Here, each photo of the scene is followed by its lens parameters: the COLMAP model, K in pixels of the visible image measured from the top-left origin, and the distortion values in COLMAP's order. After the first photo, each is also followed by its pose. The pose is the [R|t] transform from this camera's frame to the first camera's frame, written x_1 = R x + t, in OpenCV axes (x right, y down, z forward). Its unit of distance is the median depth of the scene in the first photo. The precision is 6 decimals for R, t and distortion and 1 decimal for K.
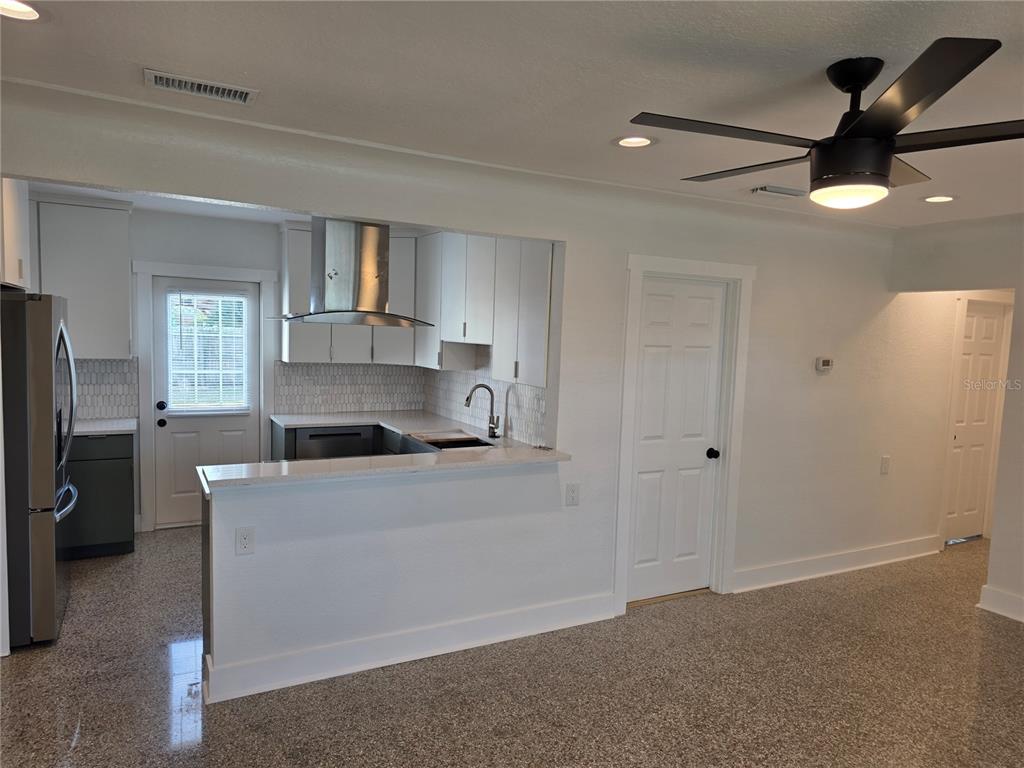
lens RADIAL K [[687.2, 0, 514.4], [0, 687.2, 392.6], [0, 0, 1]] dist [0.065154, -0.064155]
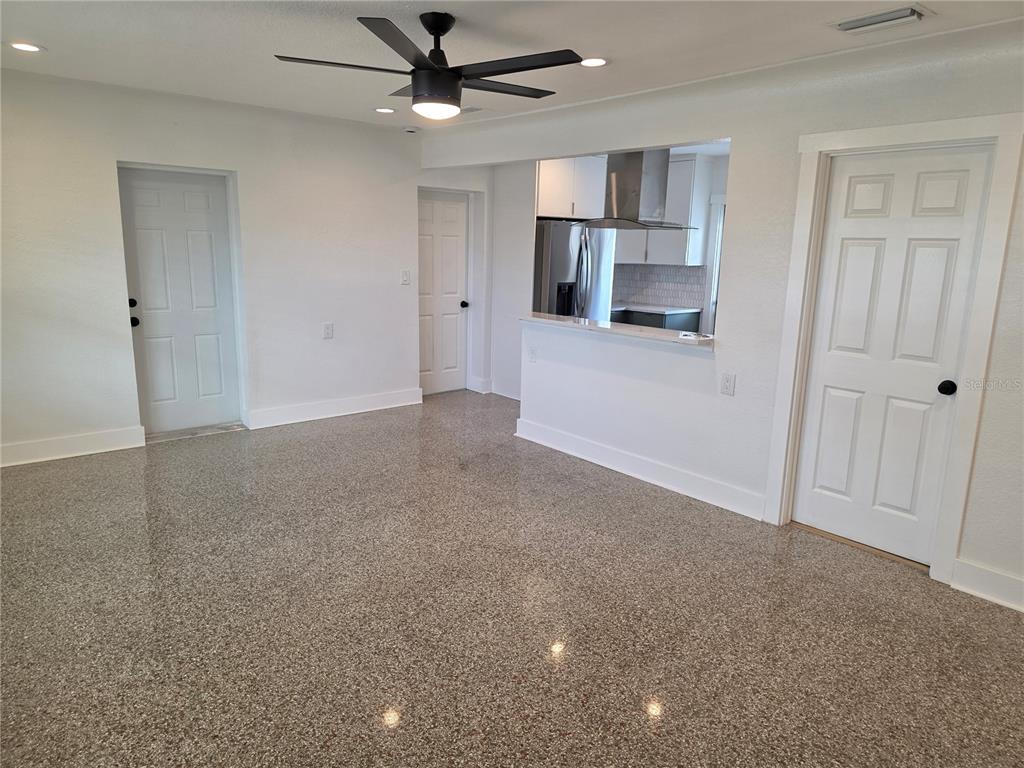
lens RADIAL K [[687.2, 0, 512.4], [0, 687.2, 385.1], [0, 0, 1]] dist [0.065154, -0.064155]
pose [[0.205056, 0.168314, -0.964169, 0.844220], [-0.105825, 0.983140, 0.149120, 0.021971], [0.973012, 0.071455, 0.219410, 0.364187]]
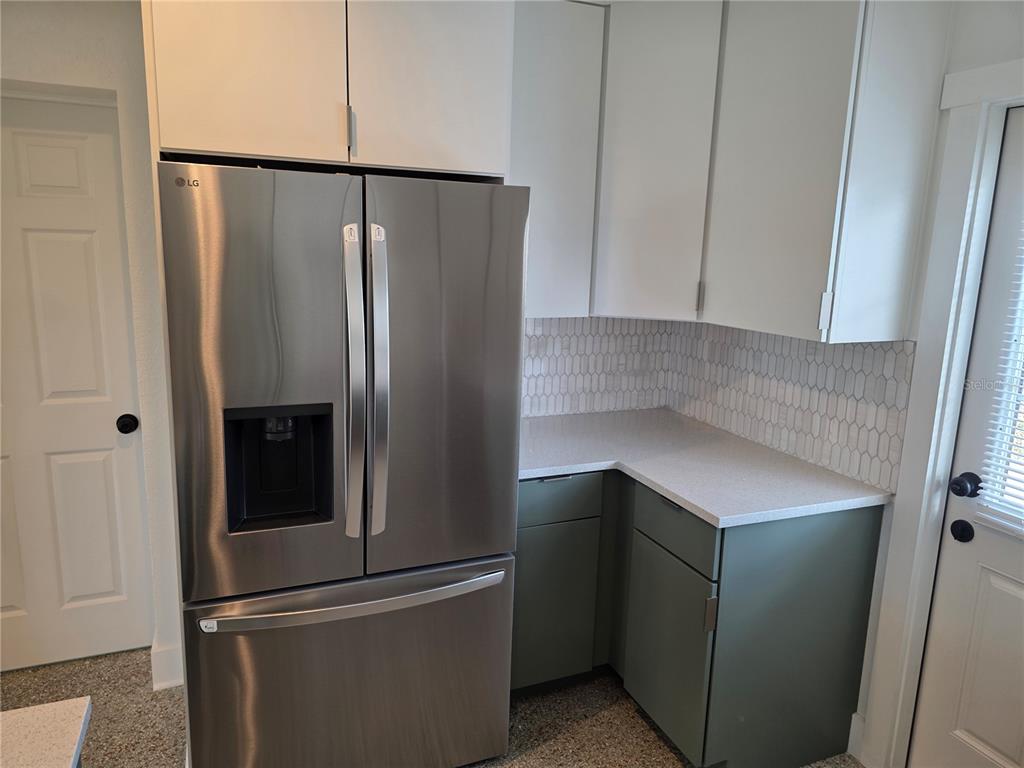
lens RADIAL K [[687.2, 0, 509.2], [0, 687.2, 378.0], [0, 0, 1]] dist [0.065154, -0.064155]
pose [[-0.113570, 0.149347, -0.982241, -0.156804], [-0.123713, 0.978817, 0.163131, -0.073280], [0.985798, 0.140043, -0.092688, 0.906234]]
